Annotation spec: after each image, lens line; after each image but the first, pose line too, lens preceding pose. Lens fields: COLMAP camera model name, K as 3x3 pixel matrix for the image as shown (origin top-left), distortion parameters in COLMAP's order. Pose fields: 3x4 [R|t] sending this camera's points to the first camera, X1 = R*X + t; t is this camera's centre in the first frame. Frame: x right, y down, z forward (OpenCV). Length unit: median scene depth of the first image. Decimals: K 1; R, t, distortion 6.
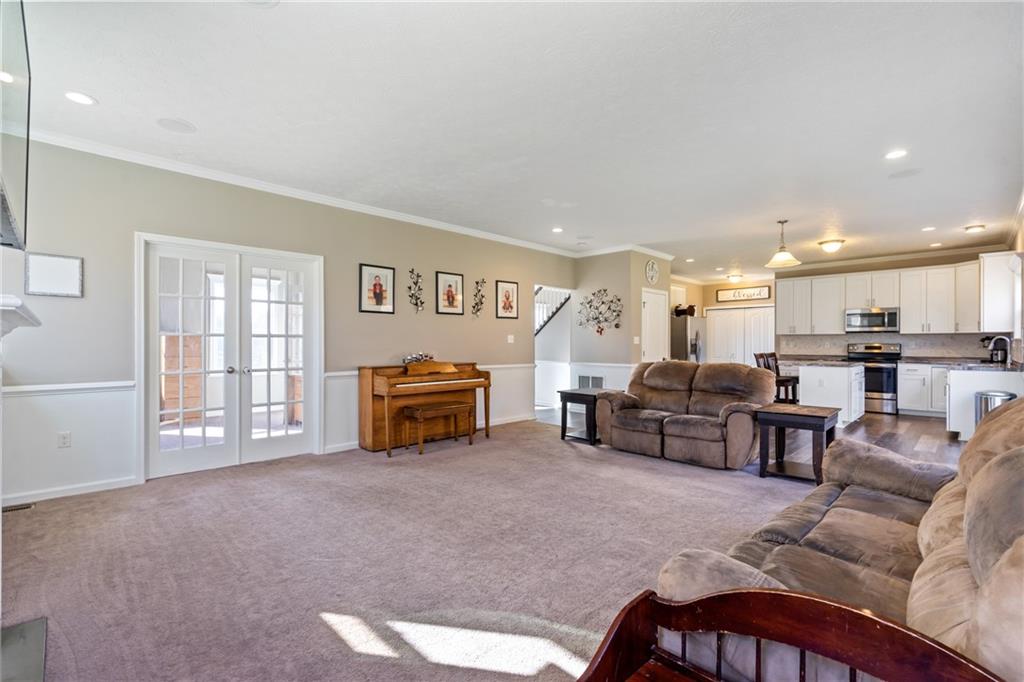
lens RADIAL K [[462.7, 0, 505.8], [0, 462.7, 343.8], [0, 0, 1]] dist [-0.004928, 0.000021]
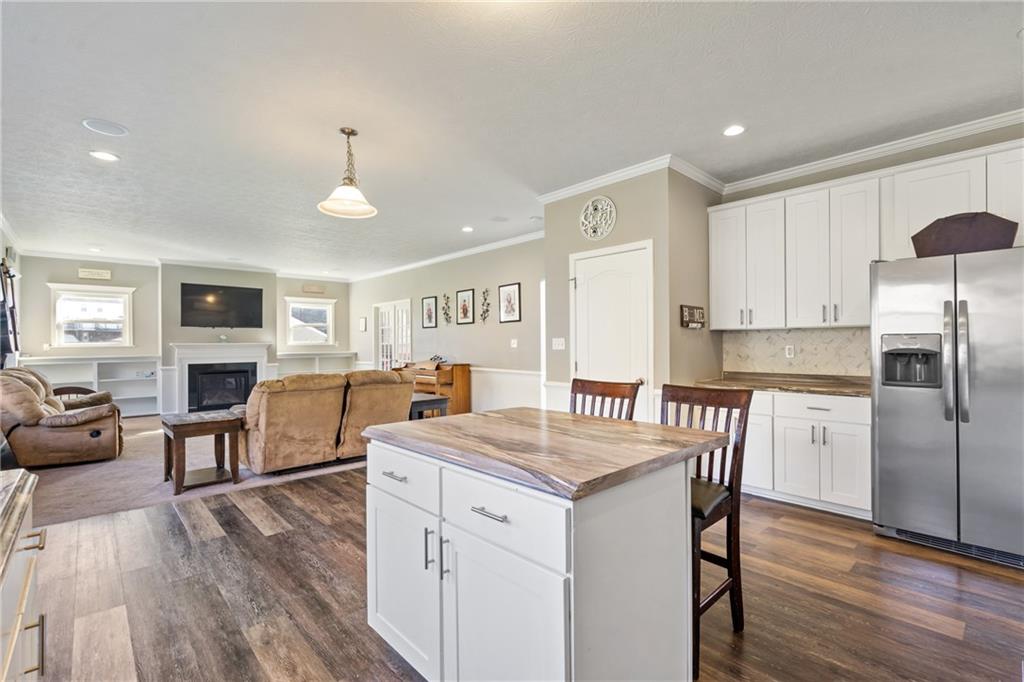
lens RADIAL K [[462.7, 0, 506.1], [0, 462.7, 342.2], [0, 0, 1]] dist [-0.004928, 0.000021]
pose [[-0.037492, -0.003756, -0.999290, 1.090461], [0.007540, 0.999963, -0.004041, -0.010066], [0.999268, -0.007686, -0.037463, 1.149825]]
